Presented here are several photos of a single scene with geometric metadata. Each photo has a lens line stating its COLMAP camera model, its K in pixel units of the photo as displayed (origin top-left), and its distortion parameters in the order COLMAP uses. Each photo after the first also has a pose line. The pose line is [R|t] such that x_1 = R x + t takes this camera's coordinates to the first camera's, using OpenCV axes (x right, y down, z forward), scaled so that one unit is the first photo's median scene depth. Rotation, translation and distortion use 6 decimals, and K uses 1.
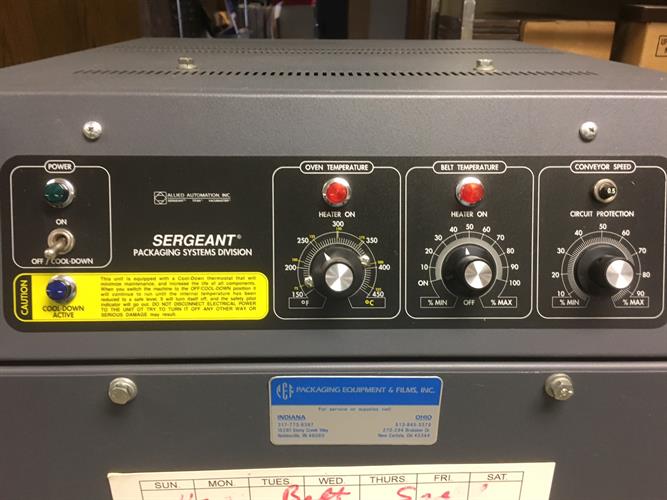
lens RADIAL K [[572.9, 0, 333.8], [0, 572.9, 250.8], [0, 0, 1]] dist [0.057502, -0.069378]
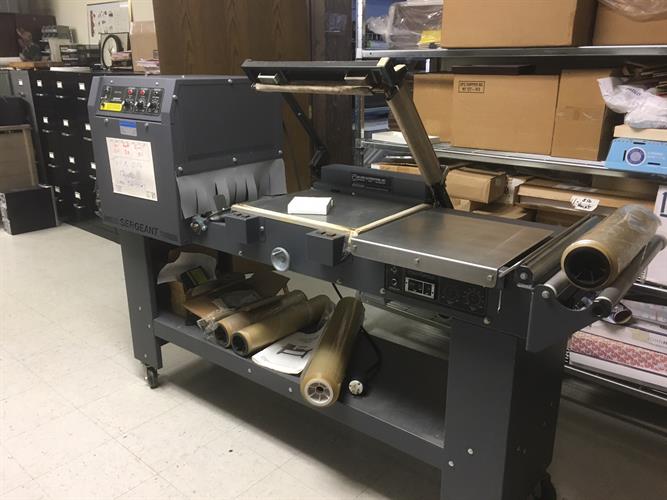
lens RADIAL K [[572.9, 0, 333.2], [0, 572.9, 250.1], [0, 0, 1]] dist [0.057502, -0.069378]
pose [[0.778657, 0.191405, -0.597542, 5.870777], [-0.238125, 0.971234, 0.000806, 1.052259], [0.580508, 0.141663, 0.801837, -2.571702]]
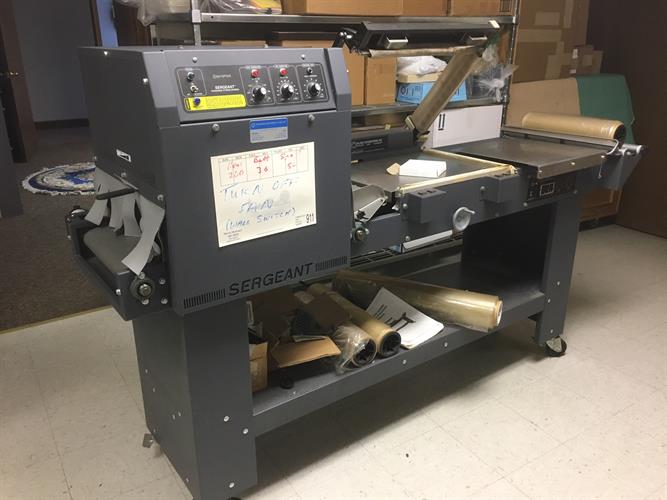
lens RADIAL K [[572.9, 0, 335.8], [0, 572.9, 252.2], [0, 0, 1]] dist [0.057502, -0.069378]
pose [[0.814666, -0.214045, 0.538984, -1.952546], [0.230483, 0.972343, 0.037771, 1.082633], [-0.532162, 0.093456, 0.841469, -2.551008]]
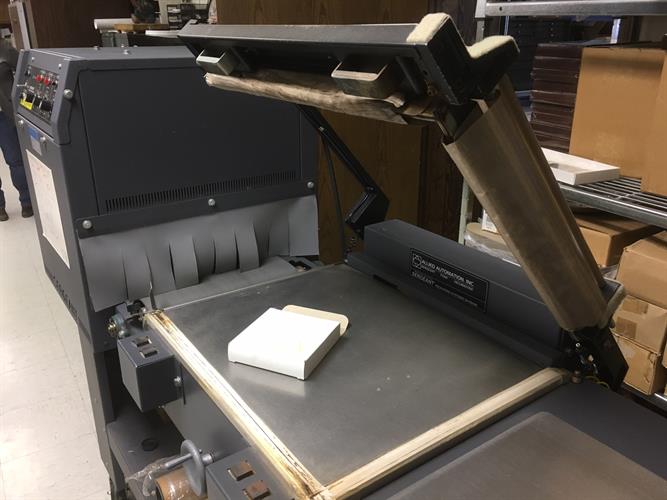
lens RADIAL K [[572.9, 0, 328.7], [0, 572.9, 252.8], [0, 0, 1]] dist [0.057502, -0.069378]
pose [[0.563700, 0.302843, -0.768458, 4.207944], [-0.316403, 0.938565, 0.137785, -0.144825], [0.762975, 0.165473, 0.624890, 0.265584]]
